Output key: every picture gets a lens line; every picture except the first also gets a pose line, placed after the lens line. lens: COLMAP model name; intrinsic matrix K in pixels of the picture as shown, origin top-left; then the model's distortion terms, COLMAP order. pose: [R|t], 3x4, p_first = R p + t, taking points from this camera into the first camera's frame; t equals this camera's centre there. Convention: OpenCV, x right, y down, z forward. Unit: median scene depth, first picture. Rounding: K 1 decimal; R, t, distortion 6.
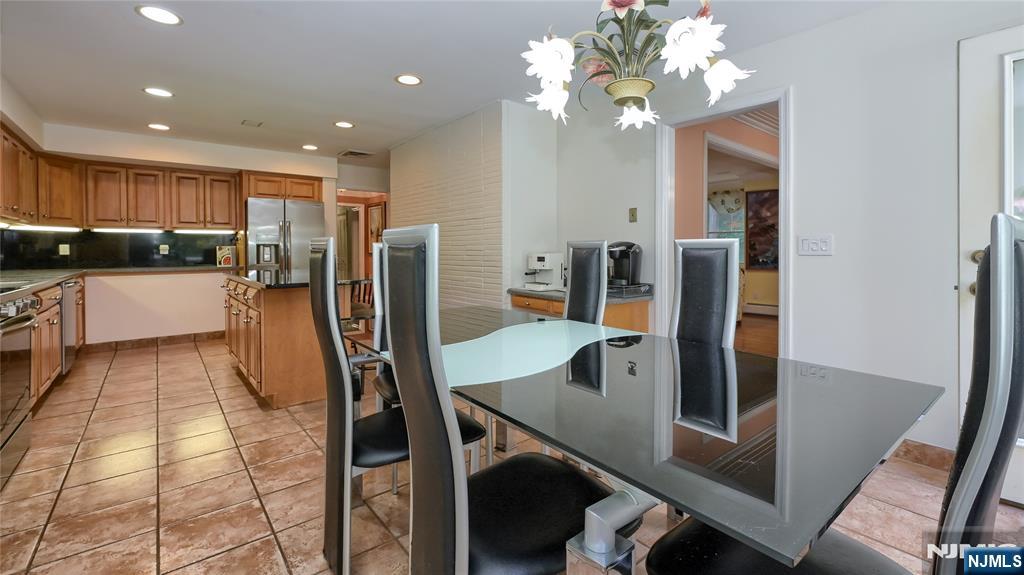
lens RADIAL K [[428.8, 0, 535.1], [0, 428.8, 253.8], [0, 0, 1]] dist [-0.001608, -0.000283]
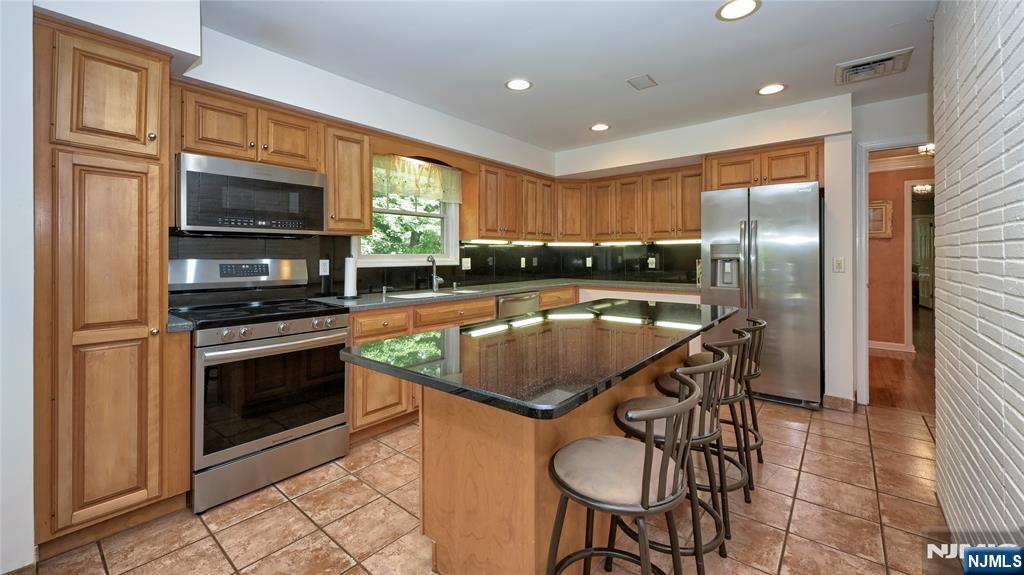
lens RADIAL K [[428.8, 0, 535.1], [0, 428.8, 253.8], [0, 0, 1]] dist [-0.001608, -0.000283]
pose [[0.184625, -0.000964, -0.982809, -0.021995], [-0.007520, 0.999969, -0.002393, -0.025737], [0.982780, 0.007832, 0.184612, 0.600020]]
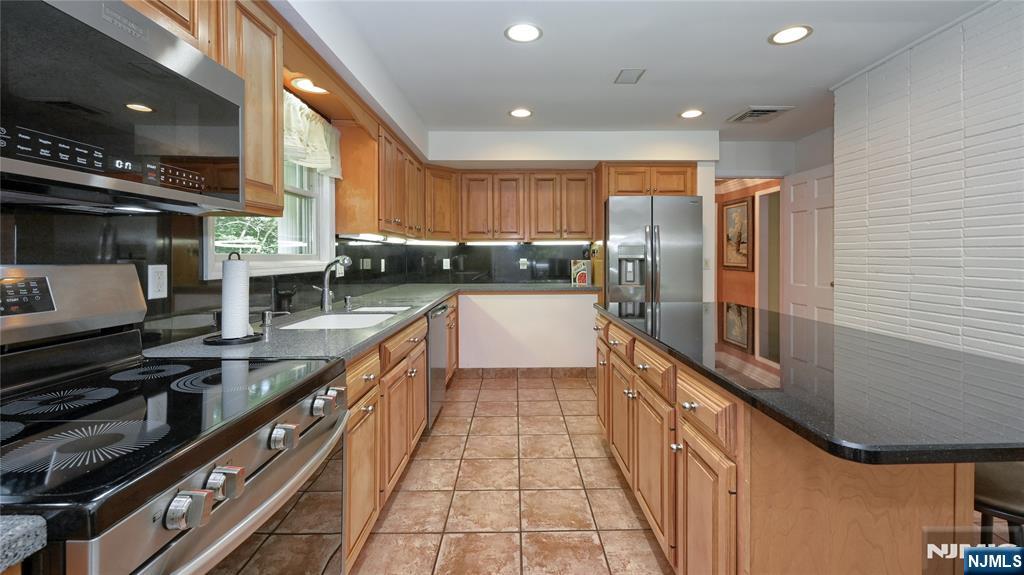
lens RADIAL K [[410.5, 0, 532.5], [0, 410.5, 257.6], [0, 0, 1]] dist [-0.000091, -0.000103]
pose [[0.779308, 0.003615, -0.626630, -0.324276], [-0.005976, 0.999981, -0.001664, -0.021971], [0.626612, 0.005041, 0.779315, 0.355843]]
